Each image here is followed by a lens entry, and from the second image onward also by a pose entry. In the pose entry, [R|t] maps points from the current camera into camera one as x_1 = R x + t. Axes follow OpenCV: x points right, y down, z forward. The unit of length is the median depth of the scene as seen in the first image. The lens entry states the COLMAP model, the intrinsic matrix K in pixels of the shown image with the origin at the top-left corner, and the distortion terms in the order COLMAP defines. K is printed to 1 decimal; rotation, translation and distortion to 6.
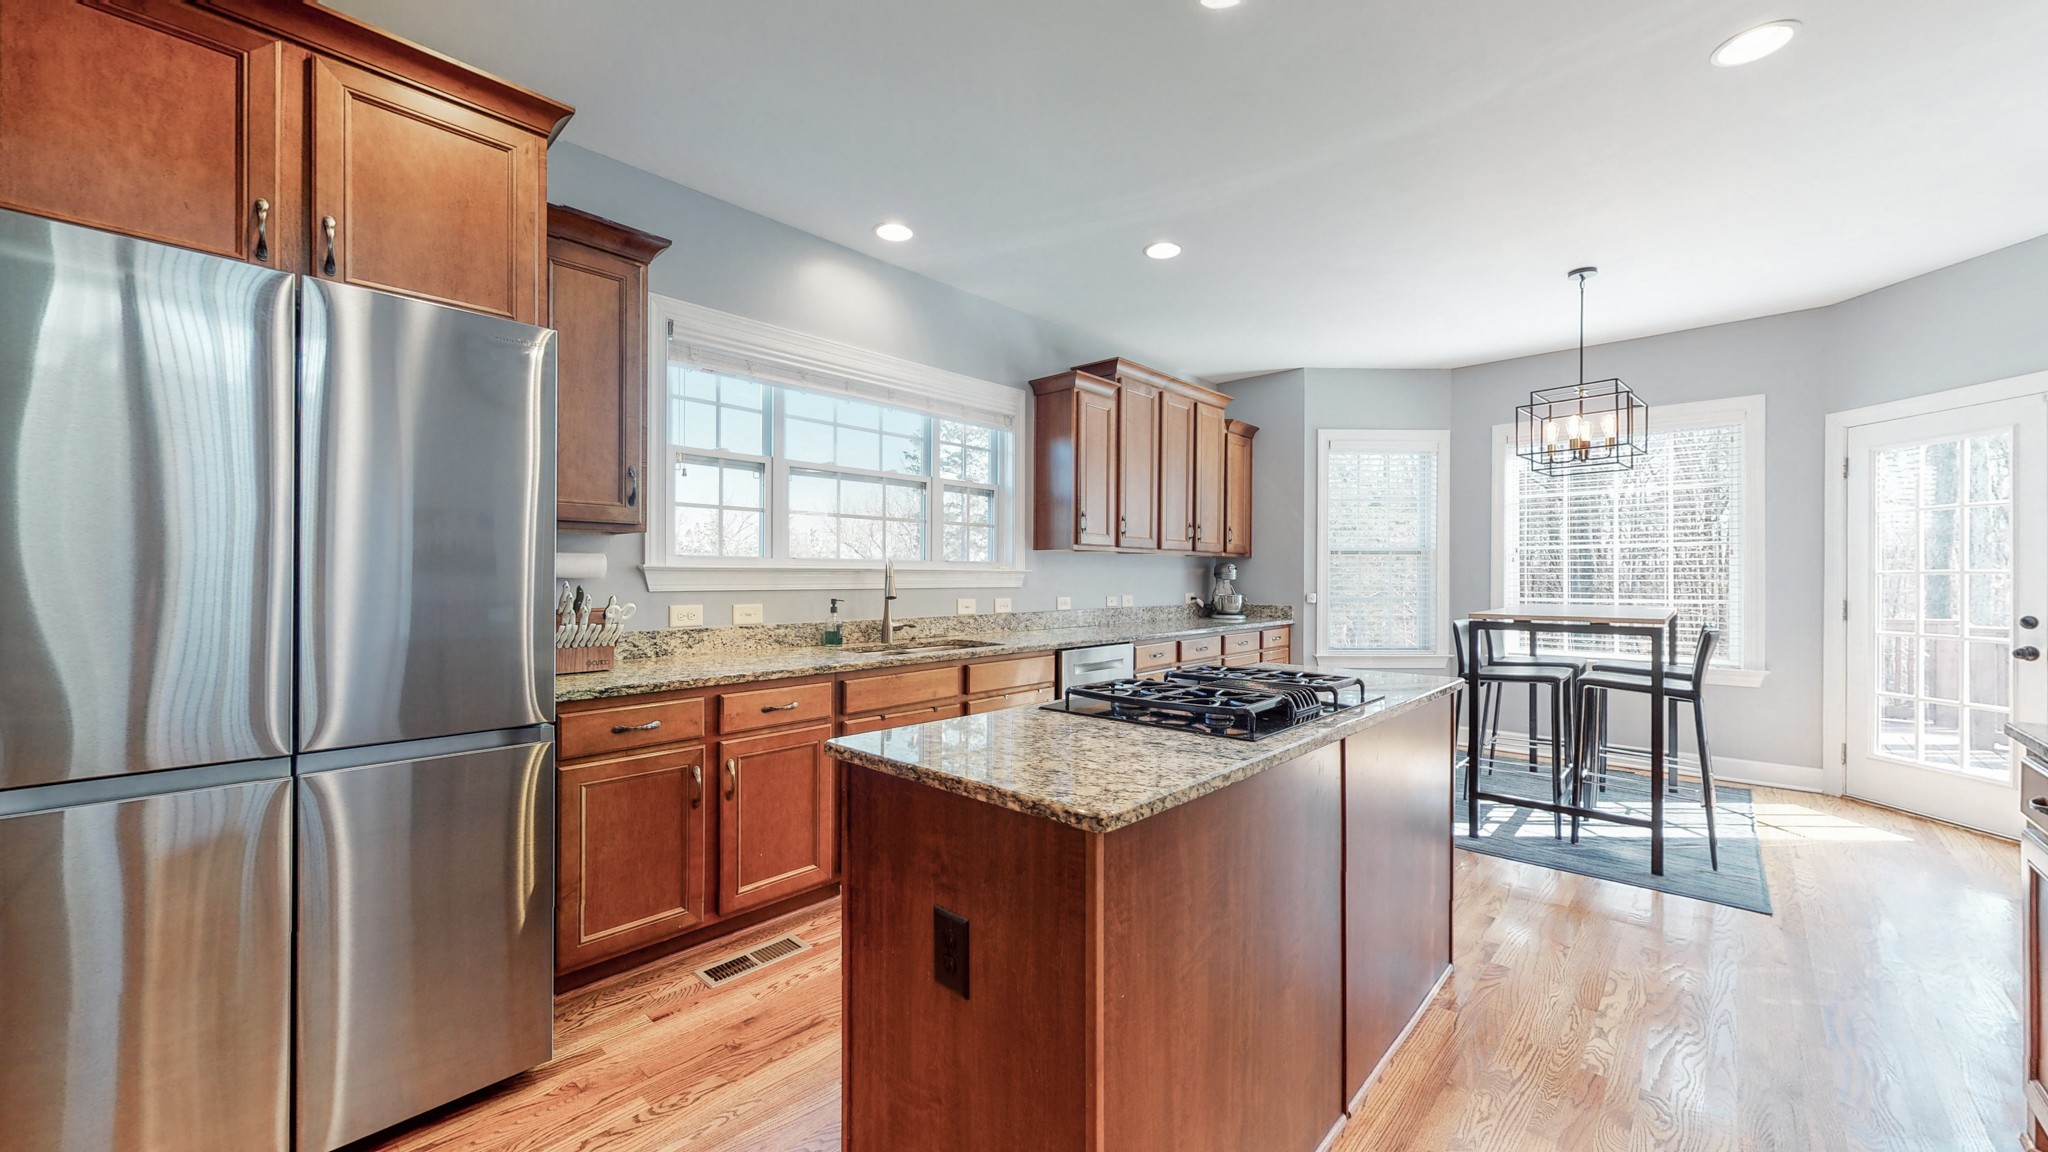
lens RADIAL K [[753.6, 0, 1025.1], [0, 753.6, 573.1], [0, 0, 1]] dist [0.002717, -0.001196]
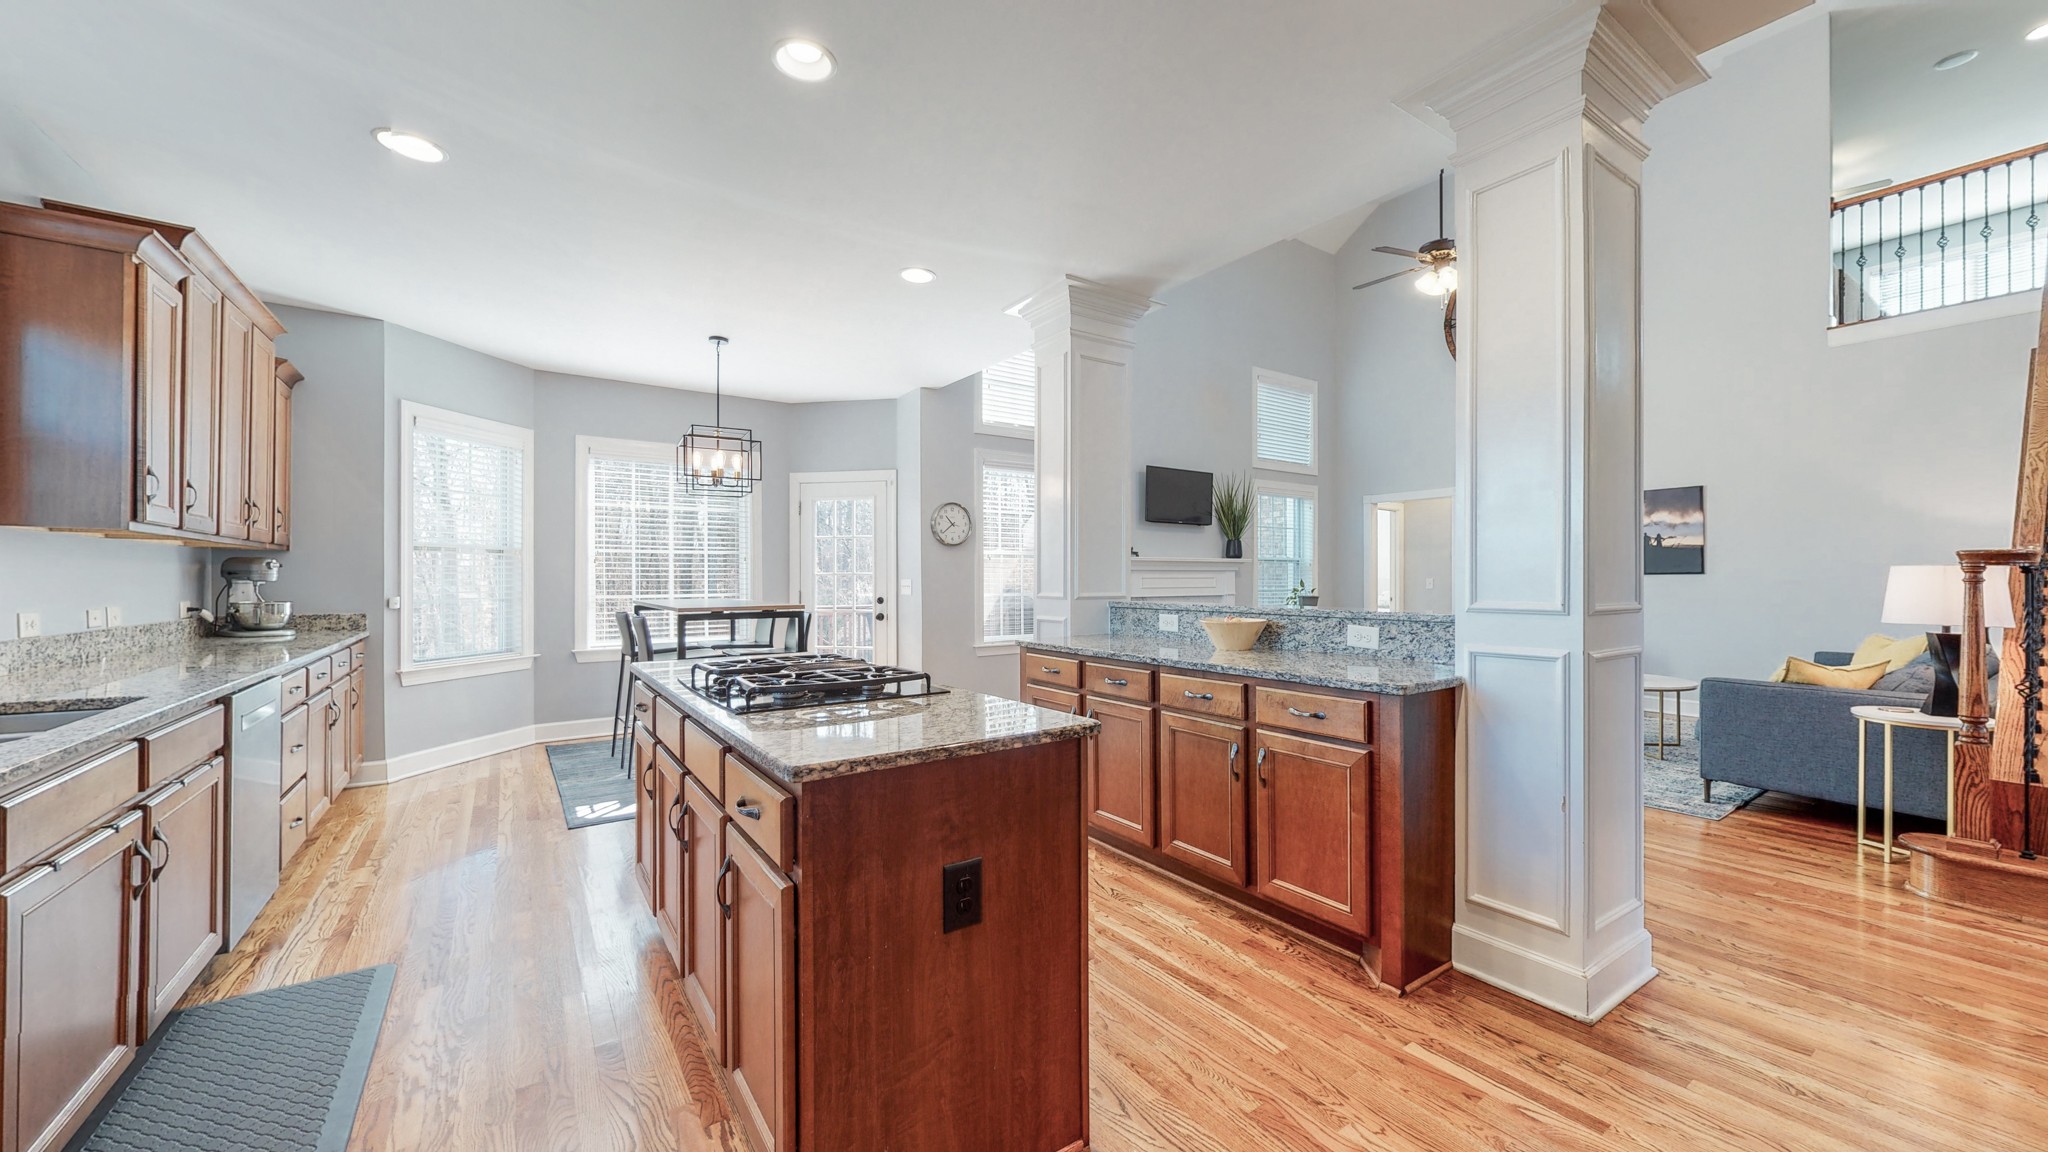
lens RADIAL K [[753.6, 0, 1025.1], [0, 753.6, 576.0], [0, 0, 1]] dist [0.002717, -0.001196]
pose [[0.211535, 0.000739, 0.977370, -0.361378], [-0.003204, 0.999995, -0.000063, 0.002122], [-0.977365, -0.003119, 0.211537, 0.195781]]
